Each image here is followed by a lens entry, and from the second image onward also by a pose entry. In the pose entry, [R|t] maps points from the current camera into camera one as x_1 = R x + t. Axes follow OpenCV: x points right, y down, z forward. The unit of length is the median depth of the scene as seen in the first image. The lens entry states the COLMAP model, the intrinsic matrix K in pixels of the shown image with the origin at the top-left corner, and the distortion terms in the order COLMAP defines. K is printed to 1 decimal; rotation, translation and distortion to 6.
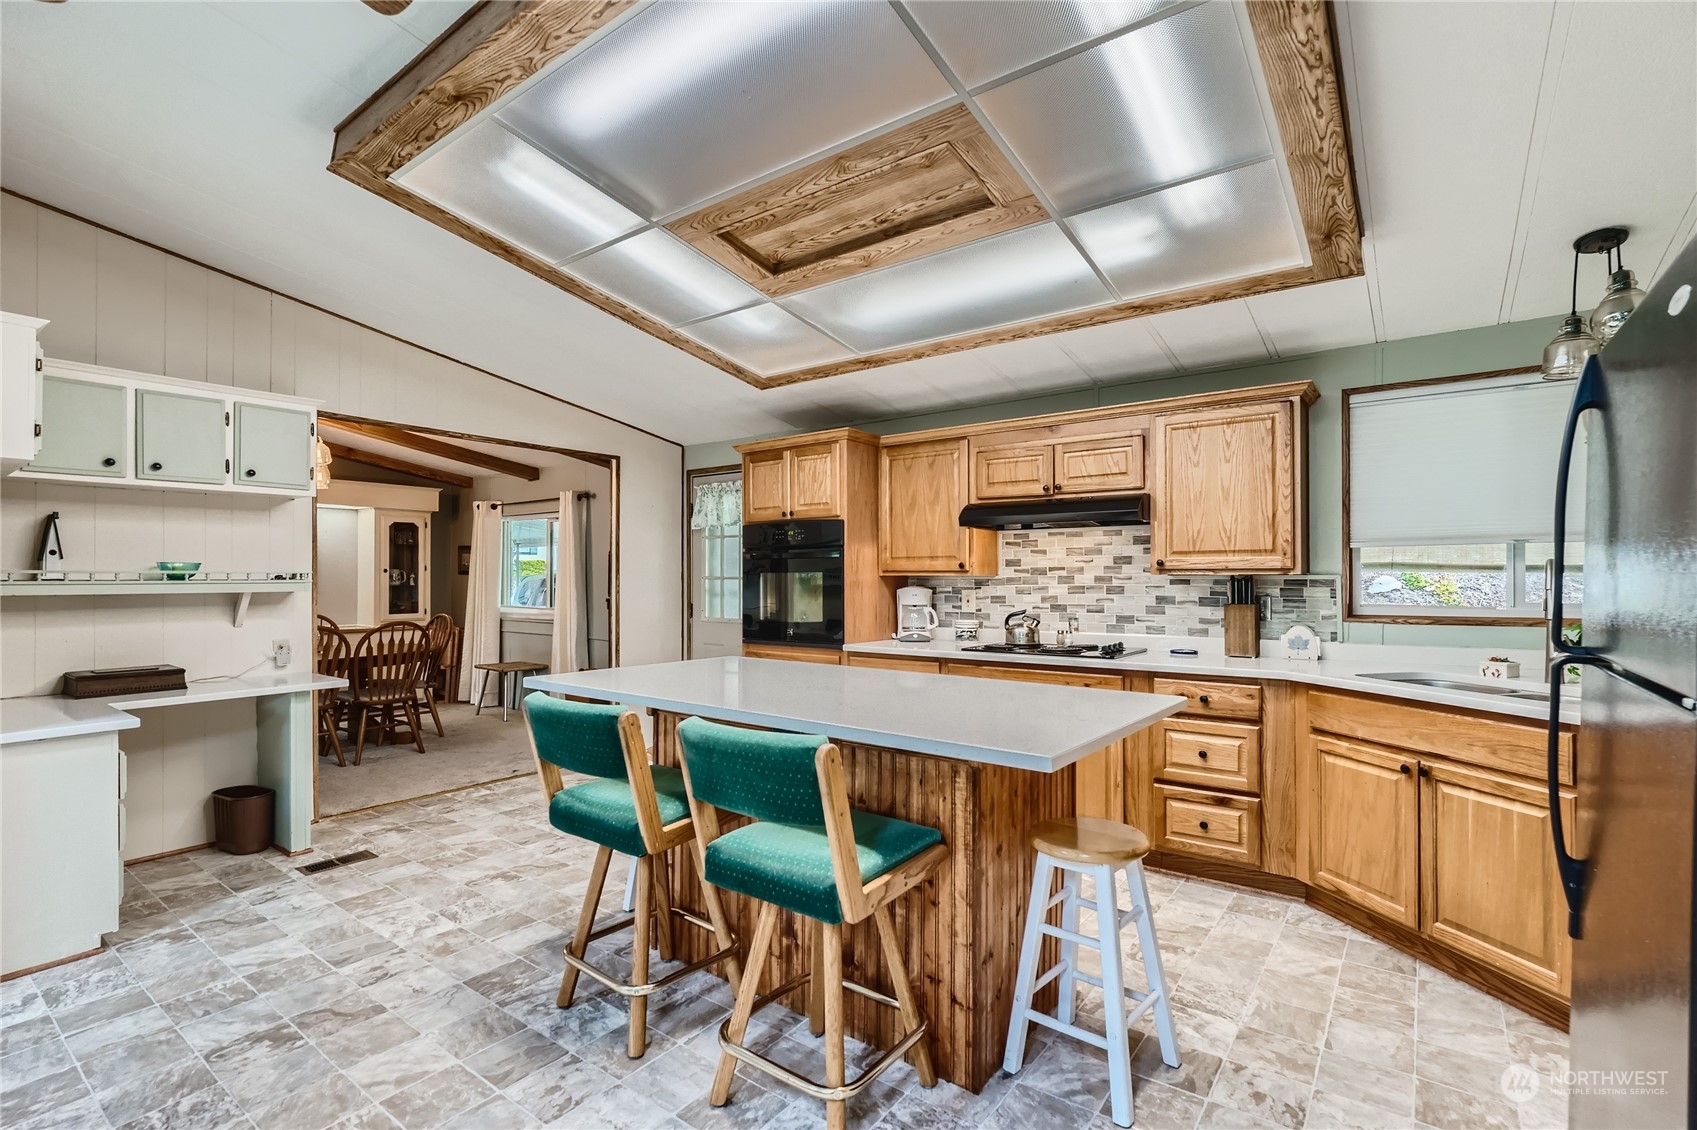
lens RADIAL K [[768.2, 0, 853.7], [0, 768.2, 570.9], [0, 0, 1]] dist [-0.008549, -0.000033]
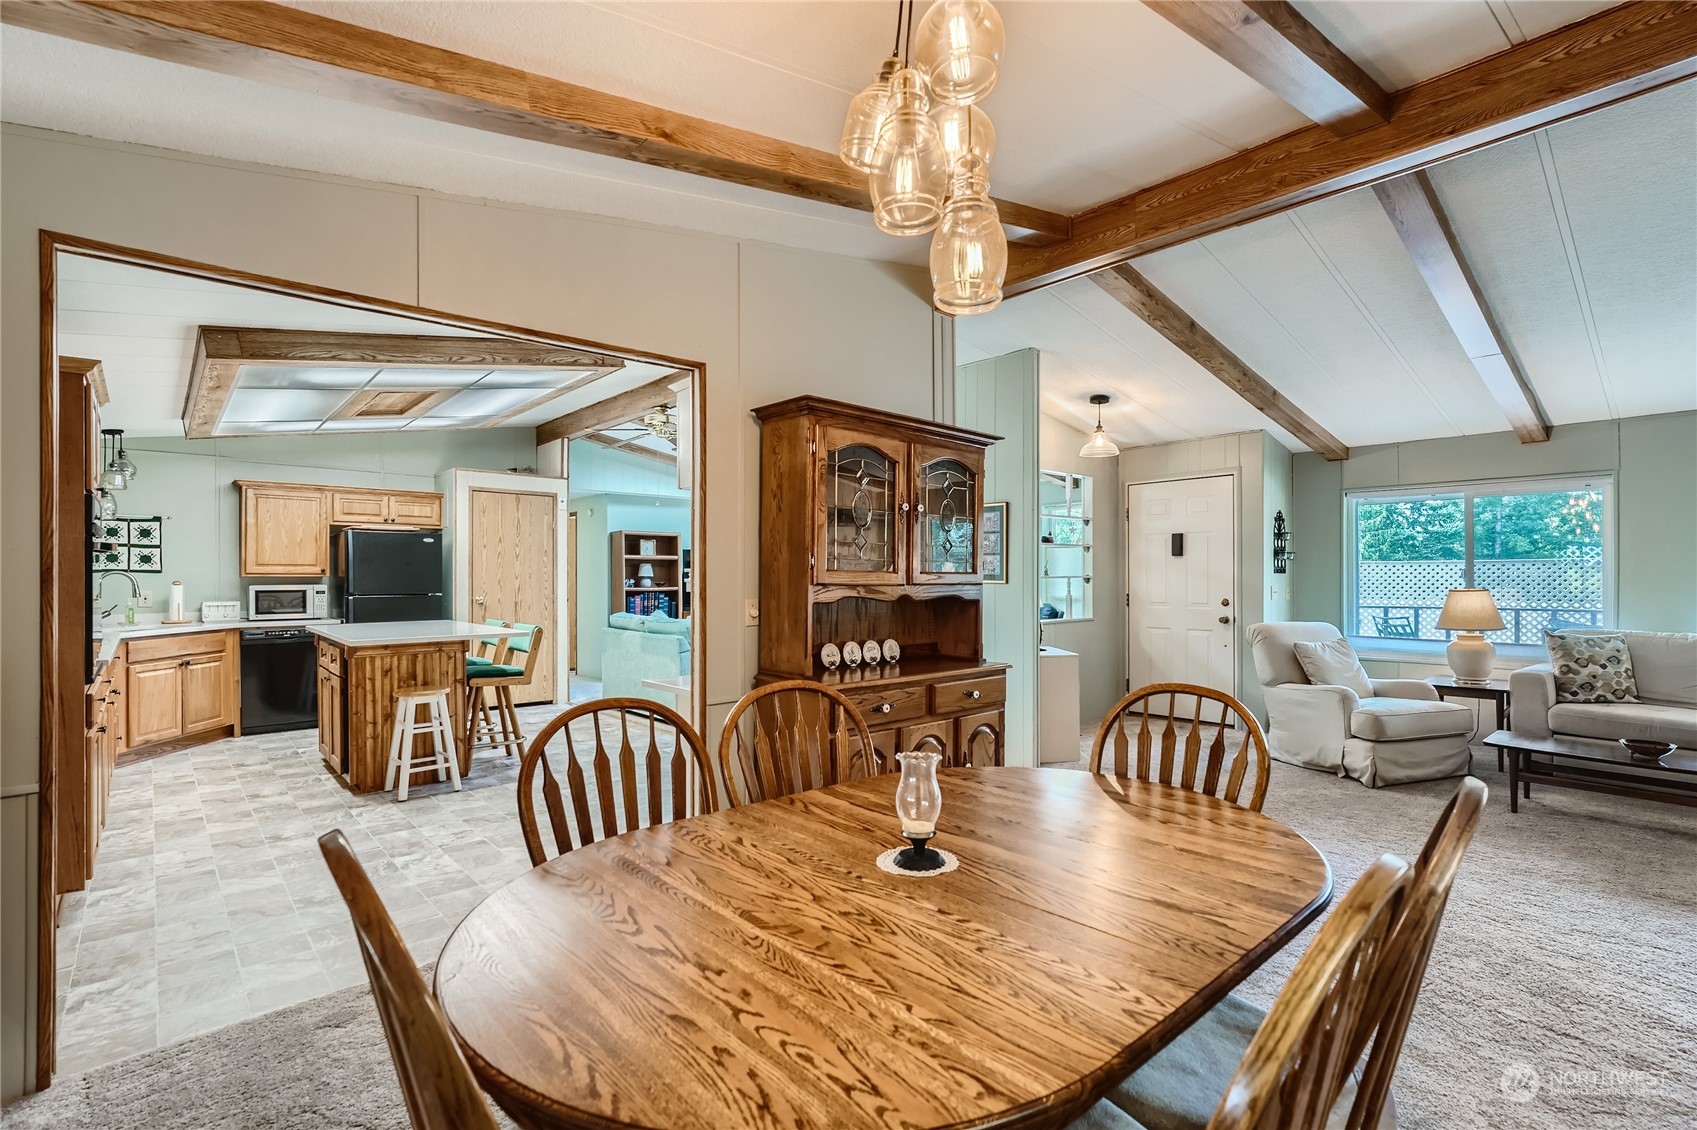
lens RADIAL K [[768.2, 0, 842.6], [0, 768.2, 577.0], [0, 0, 1]] dist [-0.008549, -0.000033]
pose [[-0.979009, 0.005046, 0.203757, -1.715249], [0.002801, 0.999932, -0.011307, 0.038185], [-0.203800, -0.010499, -0.978956, 2.955377]]
